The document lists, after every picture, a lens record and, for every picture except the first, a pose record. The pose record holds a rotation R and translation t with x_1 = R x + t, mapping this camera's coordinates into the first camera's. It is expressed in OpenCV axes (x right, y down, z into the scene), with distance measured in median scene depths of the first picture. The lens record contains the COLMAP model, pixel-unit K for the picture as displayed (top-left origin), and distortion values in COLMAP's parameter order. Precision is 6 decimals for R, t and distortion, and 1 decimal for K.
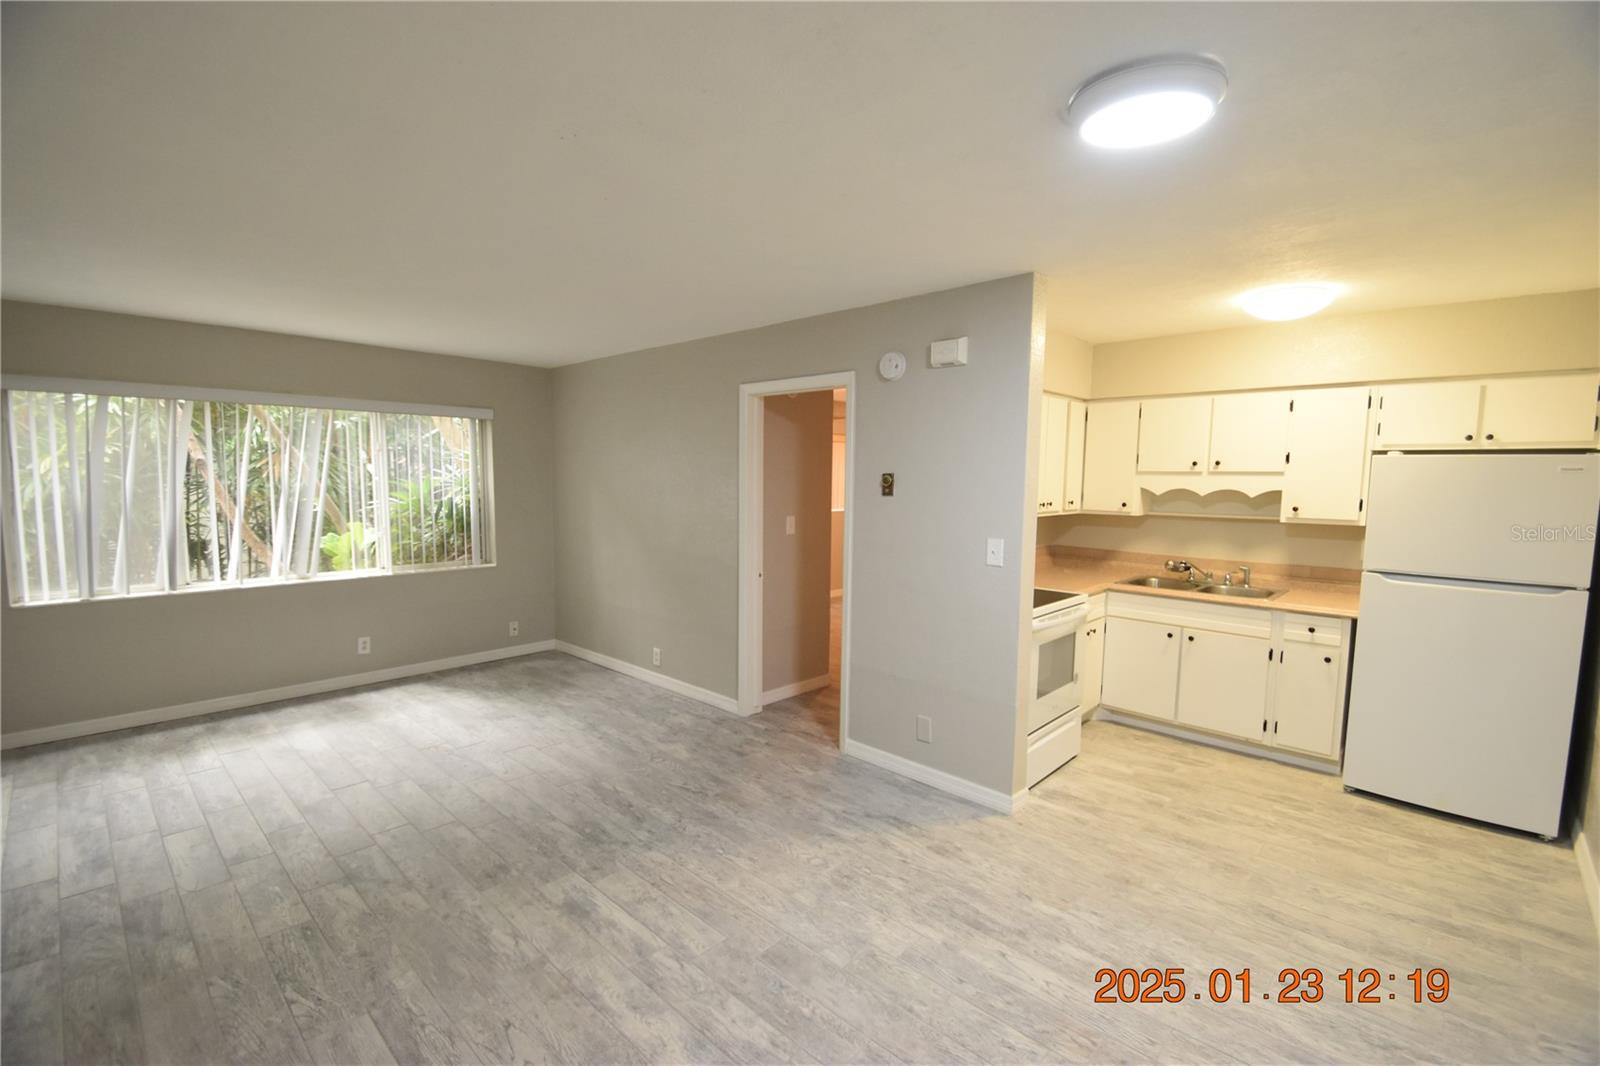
lens RADIAL K [[687.8, 0, 800.0], [0, 687.8, 533.0], [0, 0, 1]] dist [0.011370, -0.014780]
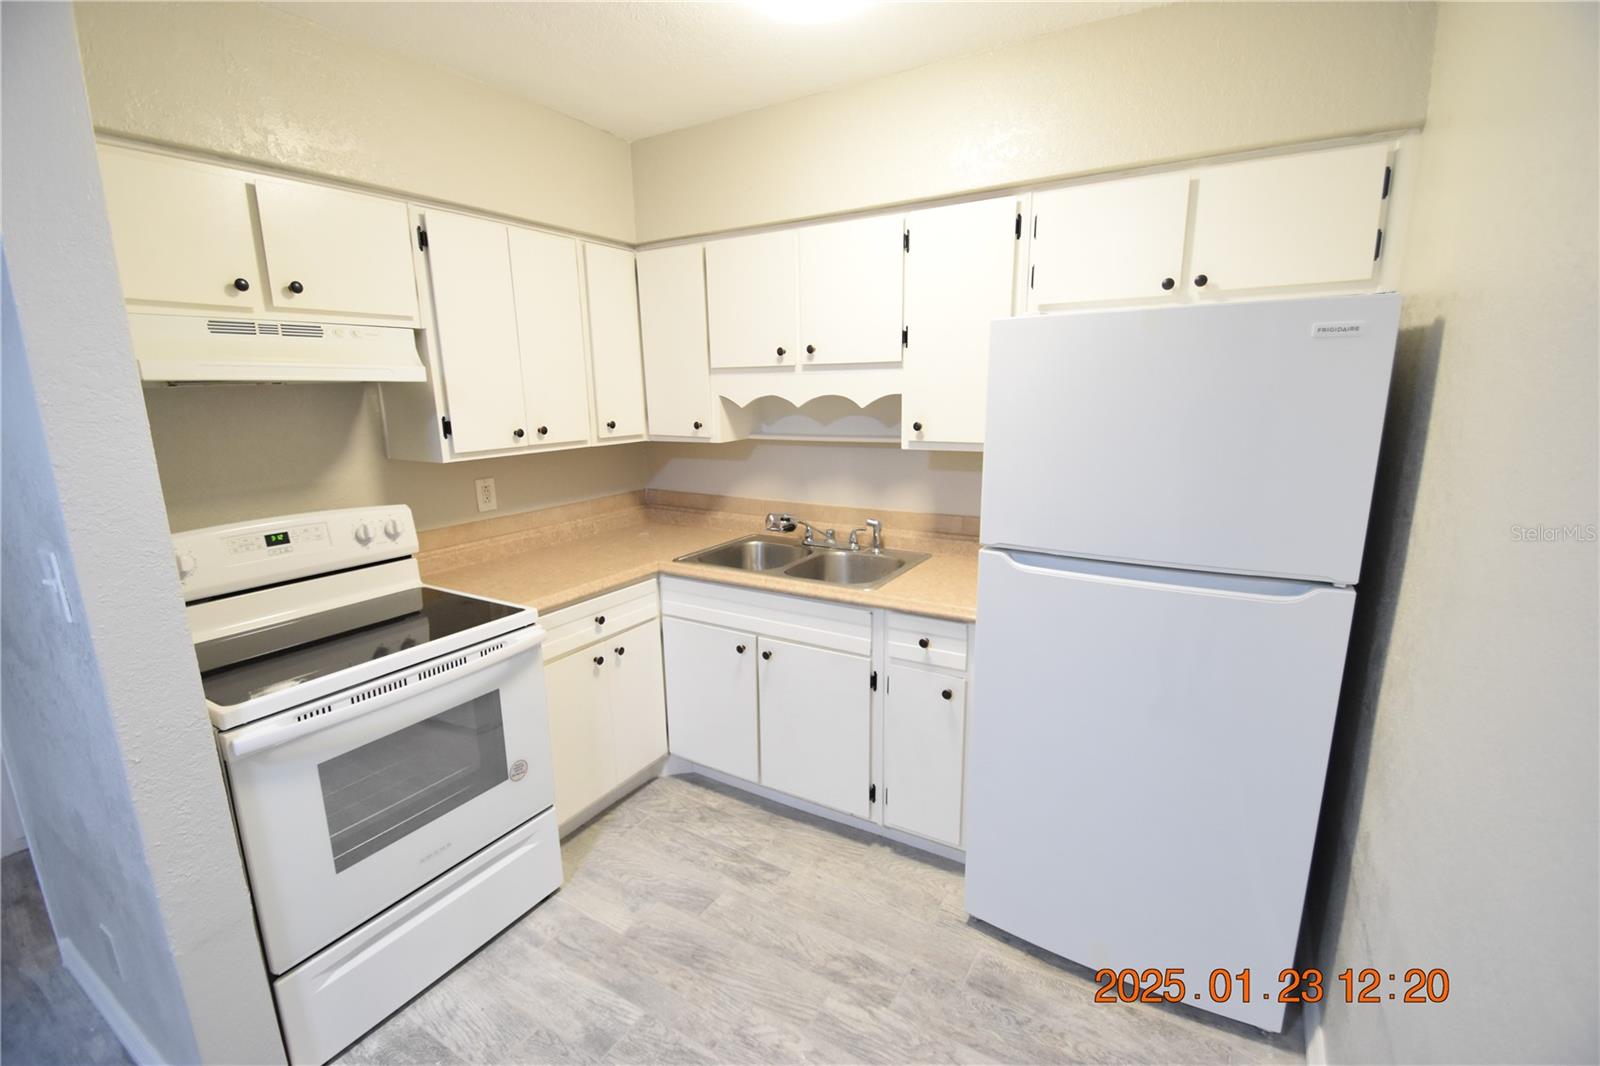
lens RADIAL K [[687.8, 0, 800.0], [0, 687.8, 533.0], [0, 0, 1]] dist [0.011370, -0.014780]
pose [[0.974764, -0.071681, 0.211416, 0.475371], [0.044944, 0.990669, 0.128664, -0.024027], [-0.218666, -0.115916, 0.968890, 0.434229]]
